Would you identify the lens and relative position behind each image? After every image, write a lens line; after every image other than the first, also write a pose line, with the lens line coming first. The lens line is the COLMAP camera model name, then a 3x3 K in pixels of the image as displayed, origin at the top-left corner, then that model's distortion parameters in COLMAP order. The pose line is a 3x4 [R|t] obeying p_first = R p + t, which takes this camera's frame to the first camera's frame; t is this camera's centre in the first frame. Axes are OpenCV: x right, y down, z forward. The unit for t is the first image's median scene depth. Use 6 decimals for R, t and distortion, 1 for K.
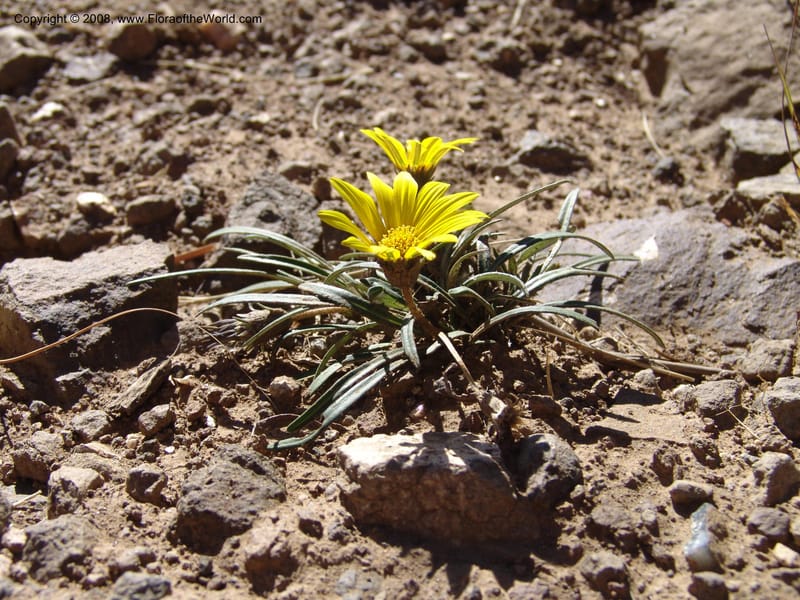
lens RADIAL K [[1120.9, 0, 400.0], [0, 1120.9, 300.0], [0, 0, 1]] dist [-0.084213, 0.026115]
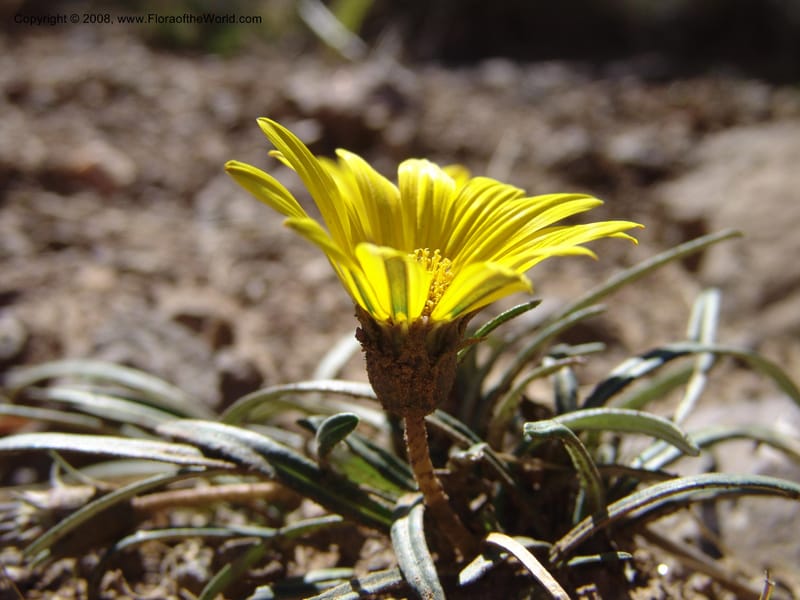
lens RADIAL K [[1138.4, 0, 400.0], [0, 1138.4, 300.0], [0, 0, 1]] dist [-0.220589, 0.050048]
pose [[0.994616, 0.062515, 0.082647, -0.030263], [-0.039385, 0.965739, -0.256511, 0.043490], [-0.095852, 0.251875, 0.963001, 0.473021]]
